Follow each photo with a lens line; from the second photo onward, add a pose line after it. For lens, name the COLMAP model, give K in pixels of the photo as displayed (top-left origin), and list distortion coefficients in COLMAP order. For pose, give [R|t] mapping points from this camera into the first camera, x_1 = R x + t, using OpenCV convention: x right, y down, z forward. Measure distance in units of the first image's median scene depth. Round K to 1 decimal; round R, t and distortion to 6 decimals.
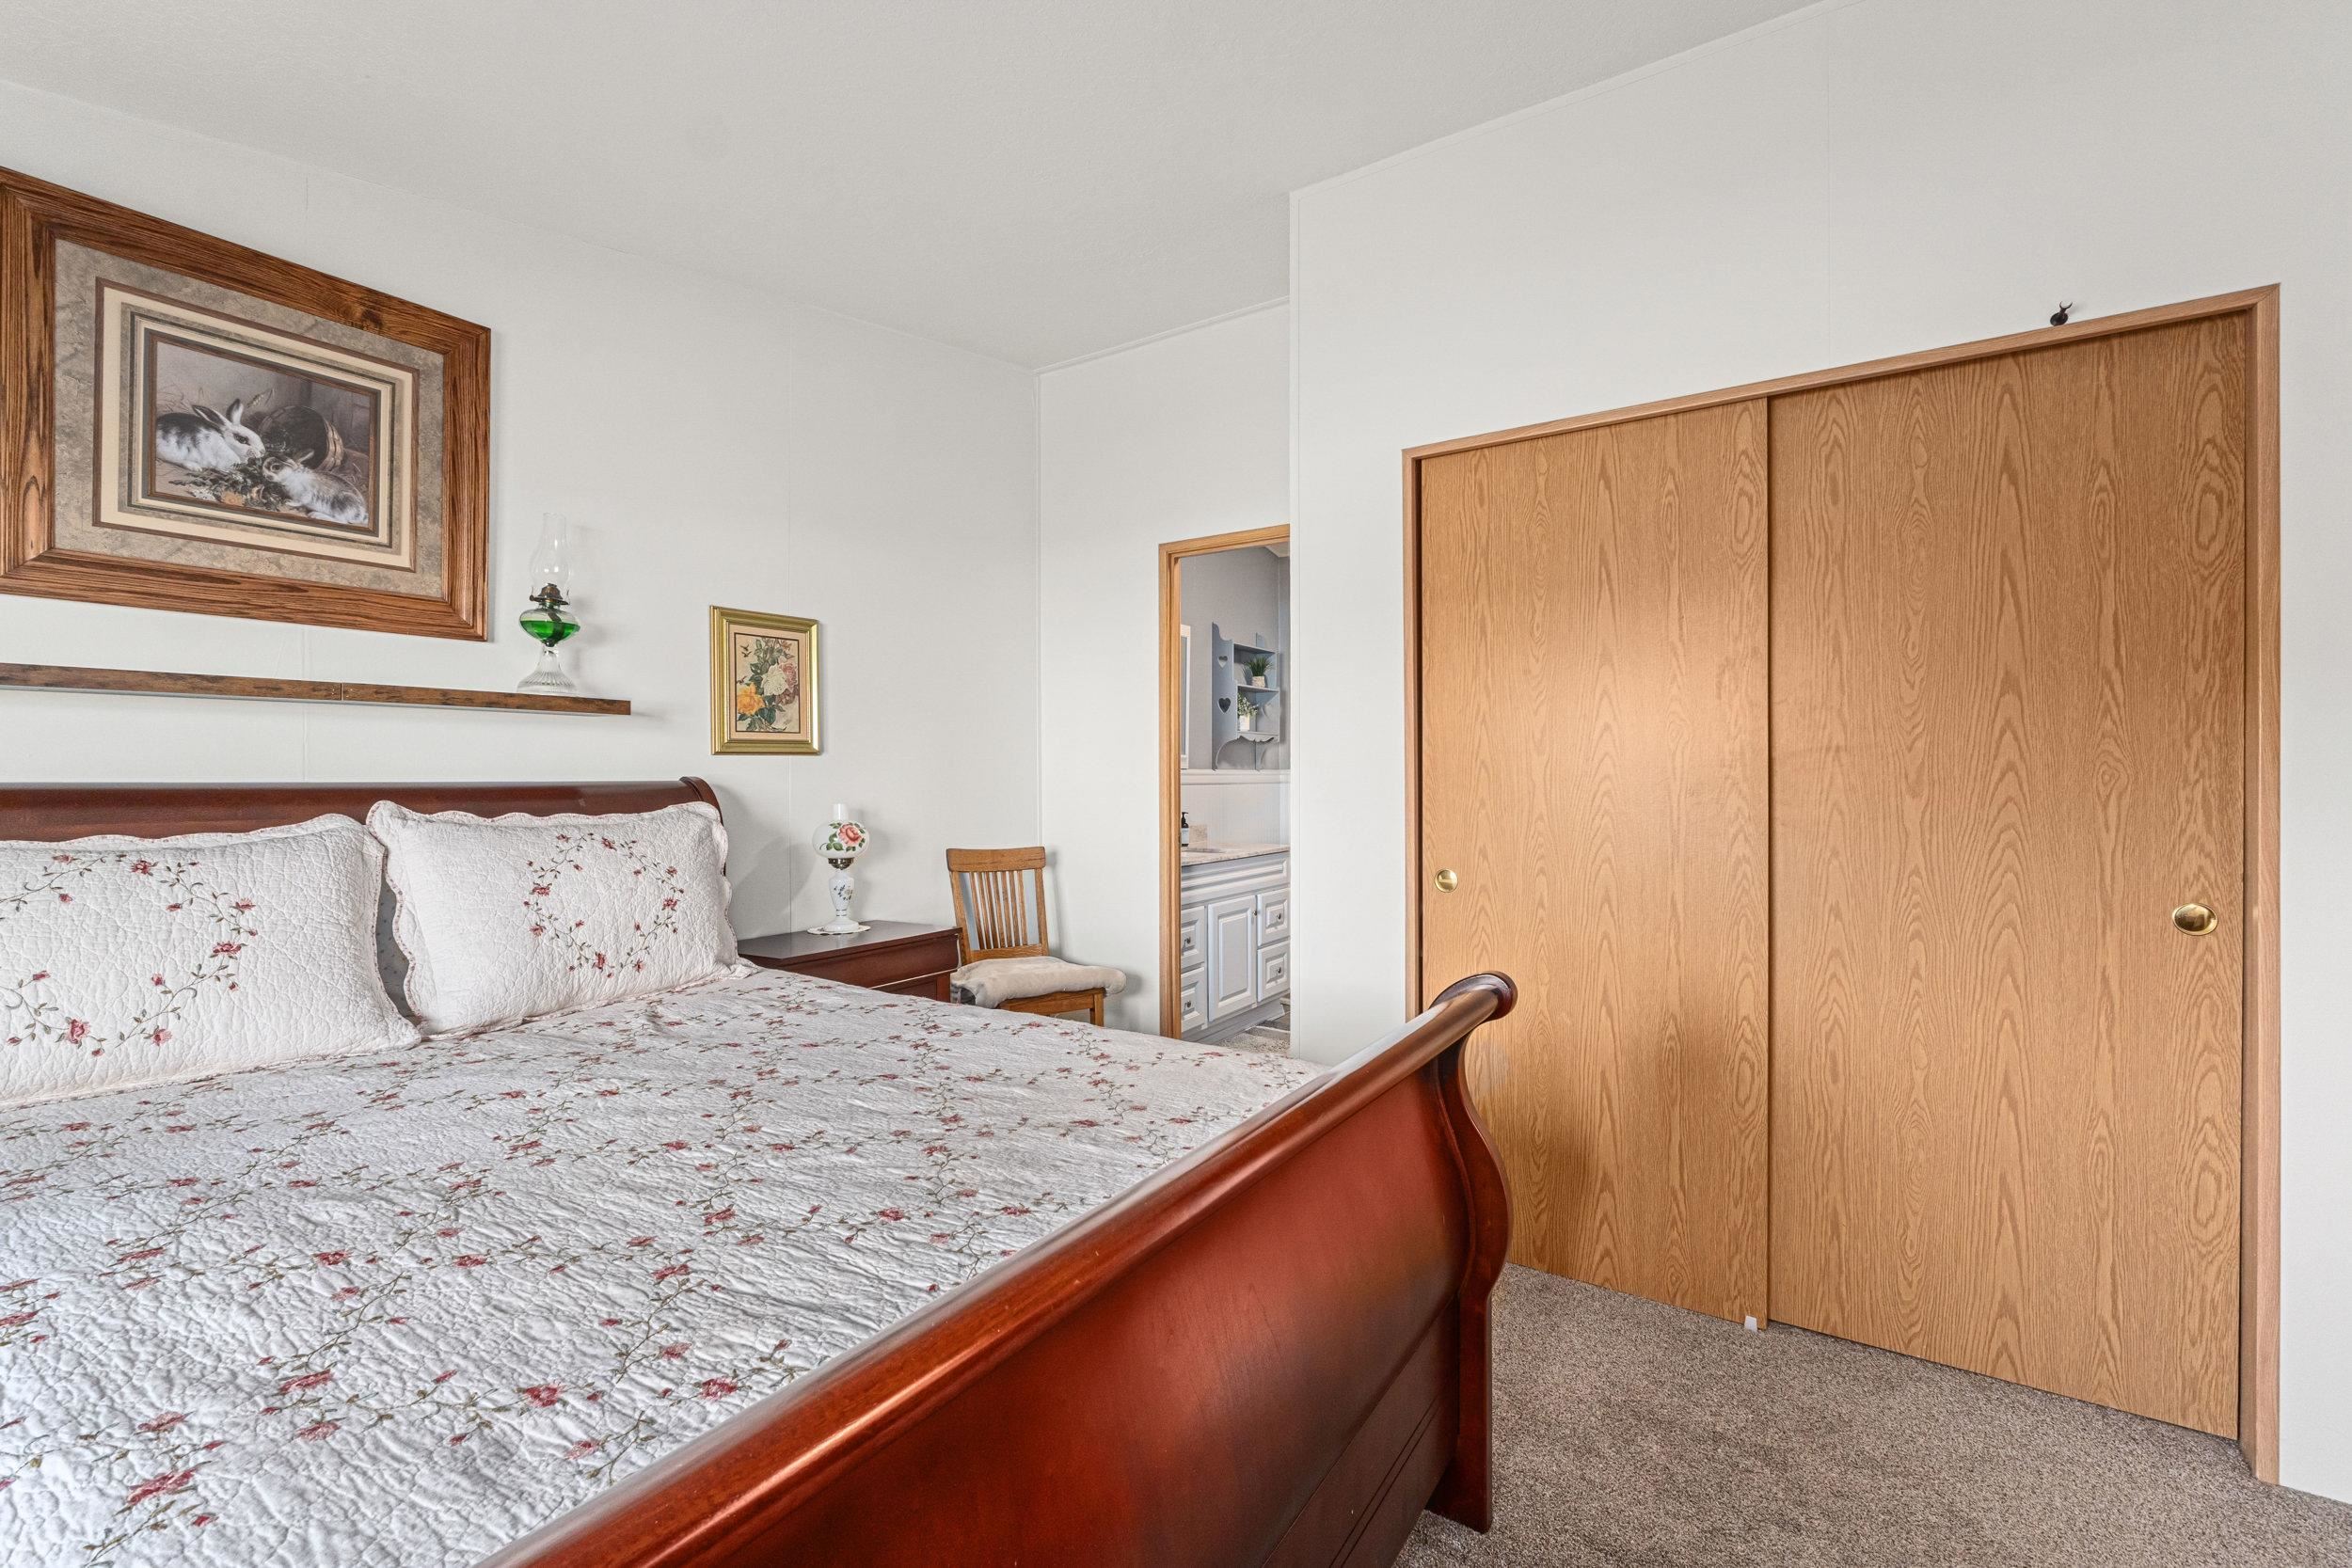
lens RADIAL K [[986.8, 0, 1174.9], [0, 986.8, 776.9], [0, 0, 1]] dist [-0.006790, -0.001296]
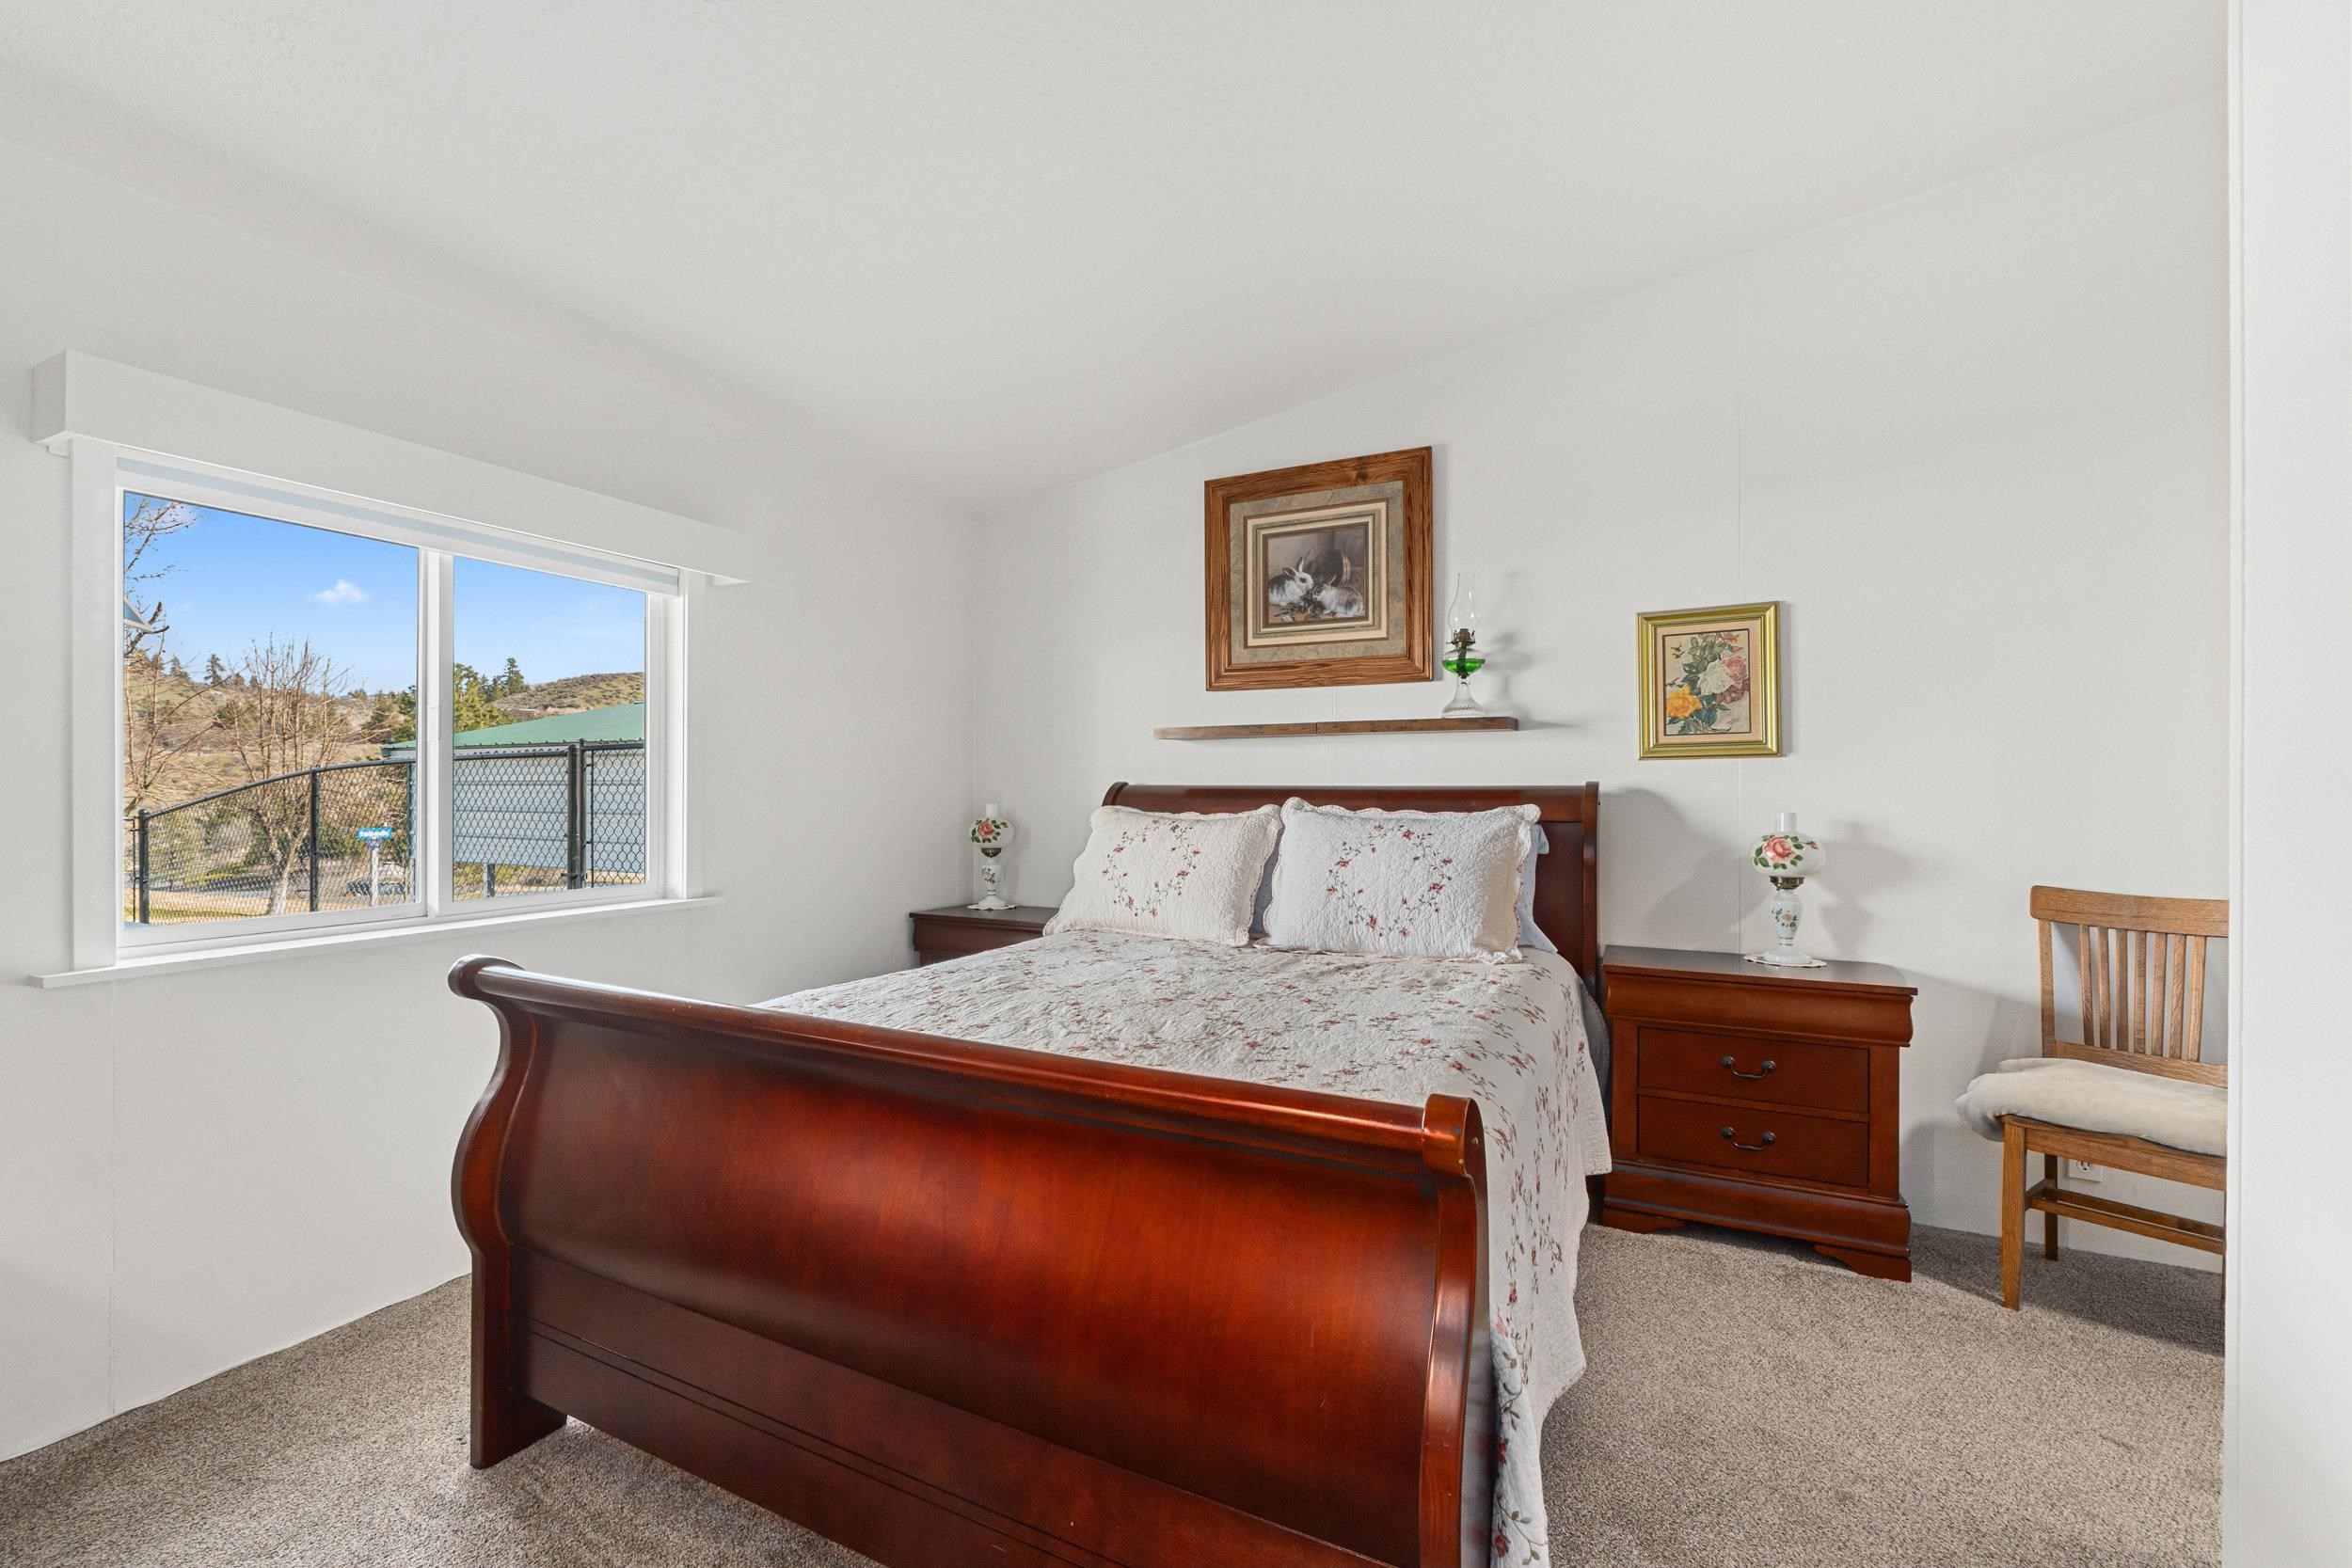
lens RADIAL K [[986.8, 0, 1175.6], [0, 986.8, 781.9], [0, 0, 1]] dist [-0.006790, -0.001296]
pose [[0.112846, -0.005860, -0.993595, 0.646502], [-0.000901, 0.999982, -0.006000, 0.008500], [0.993612, 0.001573, 0.112838, 0.553998]]
